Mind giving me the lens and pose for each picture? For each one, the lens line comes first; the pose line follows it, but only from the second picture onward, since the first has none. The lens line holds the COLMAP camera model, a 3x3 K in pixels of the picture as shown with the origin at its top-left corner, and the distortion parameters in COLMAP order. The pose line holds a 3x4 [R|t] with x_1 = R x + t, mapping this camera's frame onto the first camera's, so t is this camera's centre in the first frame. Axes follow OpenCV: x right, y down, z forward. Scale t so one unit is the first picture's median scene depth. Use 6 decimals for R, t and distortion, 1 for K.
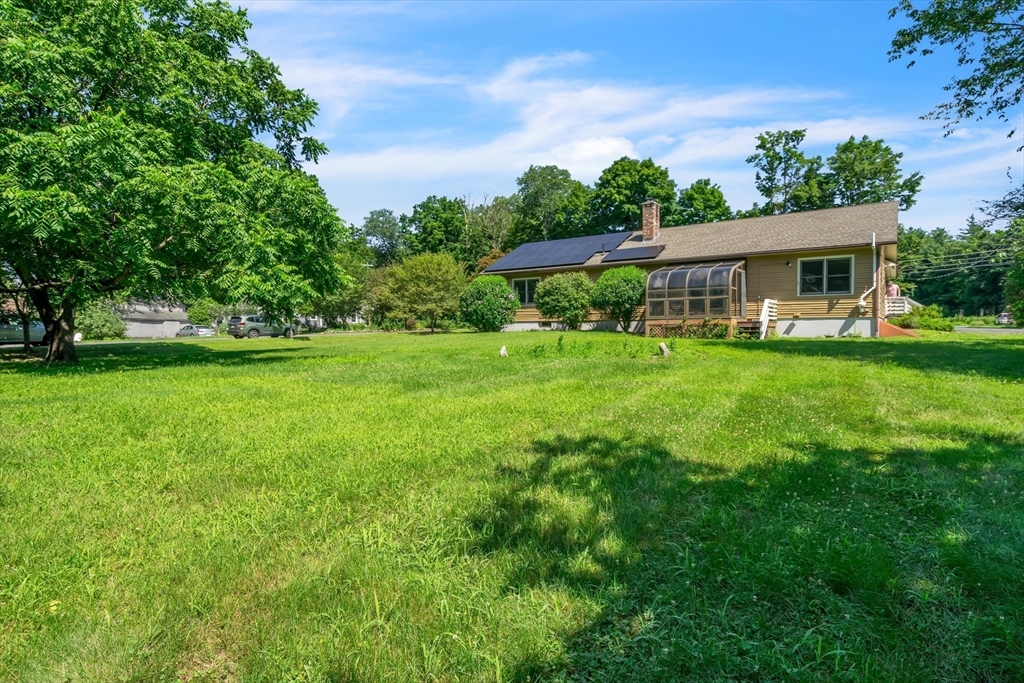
lens RADIAL K [[539.8, 0, 511.9], [0, 539.8, 341.9], [0, 0, 1]] dist [0.001954, 0.000790]
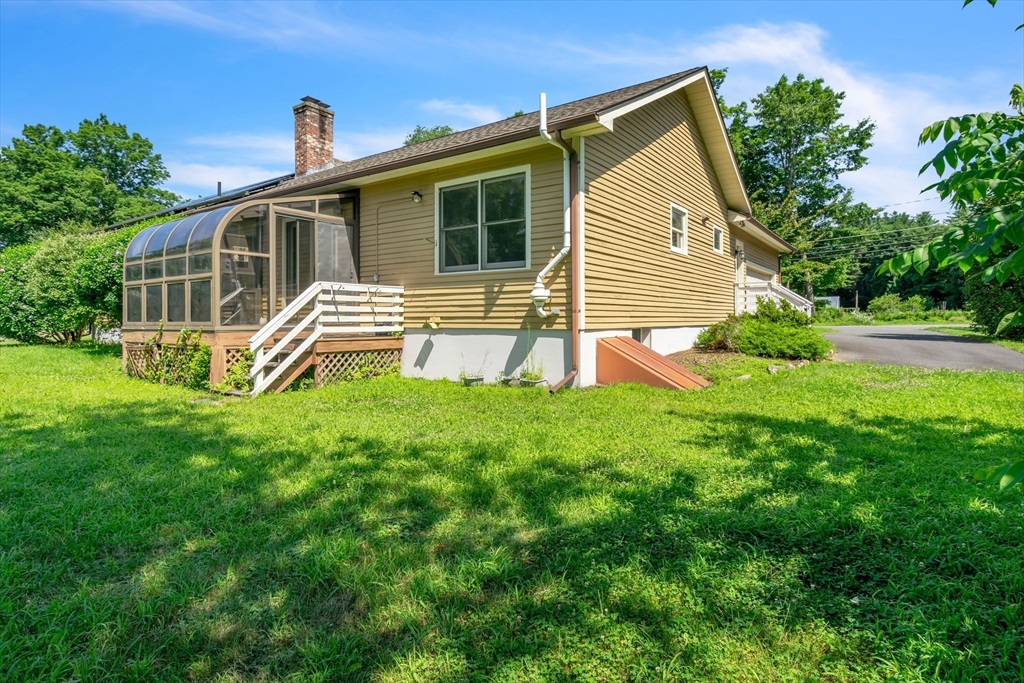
lens RADIAL K [[539.8, 0, 523.0], [0, 539.8, 316.0], [0, 0, 1]] dist [0.001954, 0.000790]
pose [[0.999923, -0.000779, 0.012387, 0.306053], [0.001166, 0.999509, -0.031299, -0.021457], [-0.012357, 0.031312, 0.999433, 0.307262]]
